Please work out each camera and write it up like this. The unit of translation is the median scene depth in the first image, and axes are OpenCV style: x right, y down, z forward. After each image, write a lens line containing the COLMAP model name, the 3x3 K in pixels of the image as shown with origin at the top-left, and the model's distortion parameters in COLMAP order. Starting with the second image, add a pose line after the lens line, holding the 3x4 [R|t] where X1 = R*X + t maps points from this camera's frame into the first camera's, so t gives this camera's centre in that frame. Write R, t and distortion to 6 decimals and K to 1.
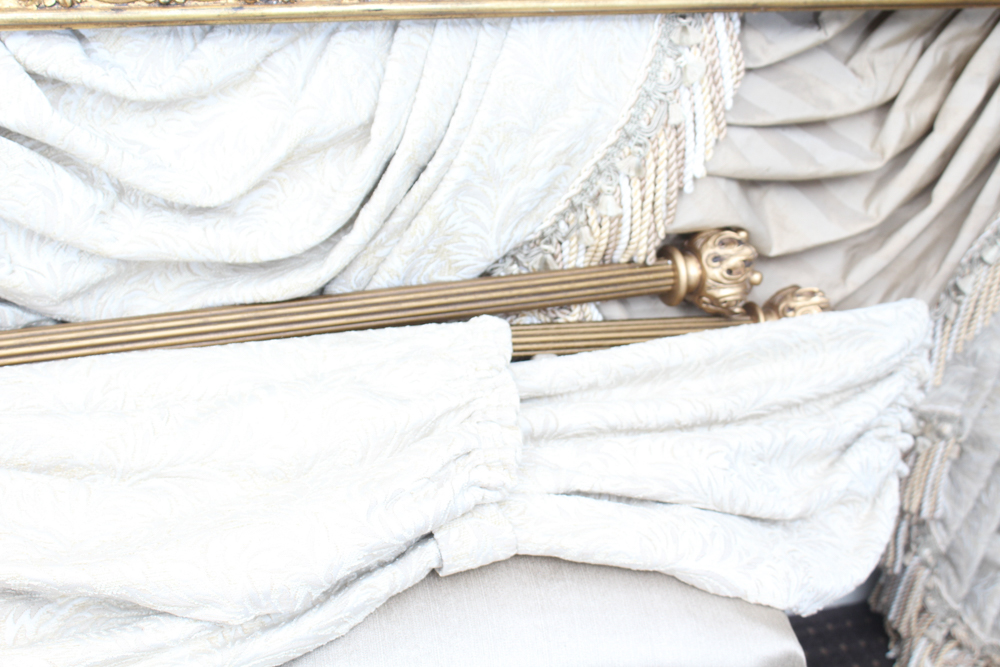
lens RADIAL K [[1365.4, 0, 492.1], [0, 1365.4, 336.7], [0, 0, 1]] dist [-0.040582, 0.000000]
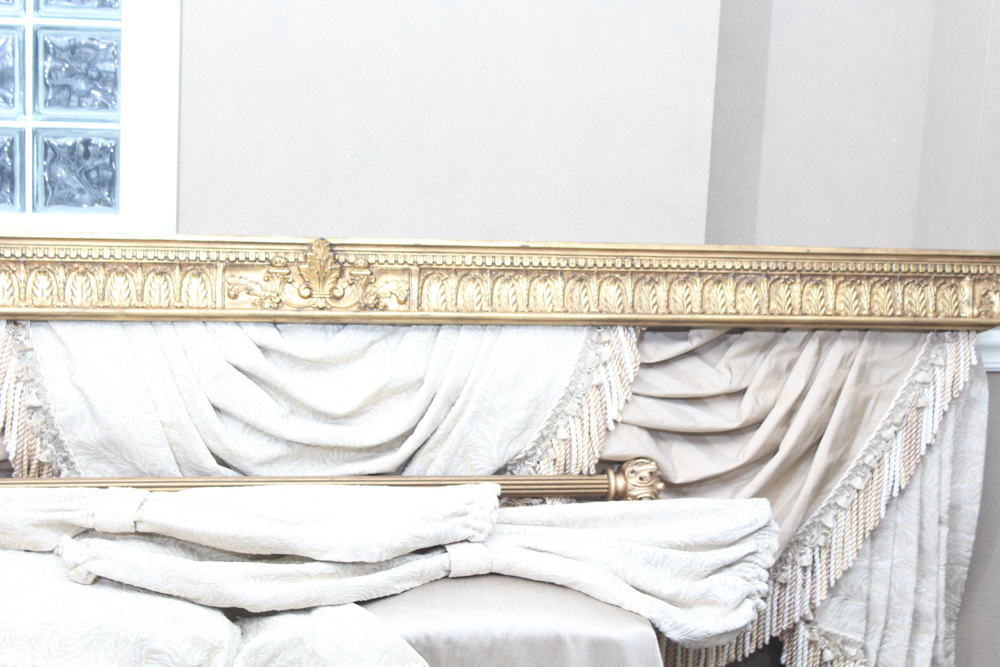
lens RADIAL K [[1933.0, 0, 495.3], [0, 1933.0, 314.2], [0, 0, 1]] dist [0.060570, 0.000000]
pose [[0.994228, -0.036430, -0.100910, 0.260727], [-0.010241, 0.904058, -0.427287, 0.840524], [0.106794, 0.425854, 0.898467, -1.321778]]
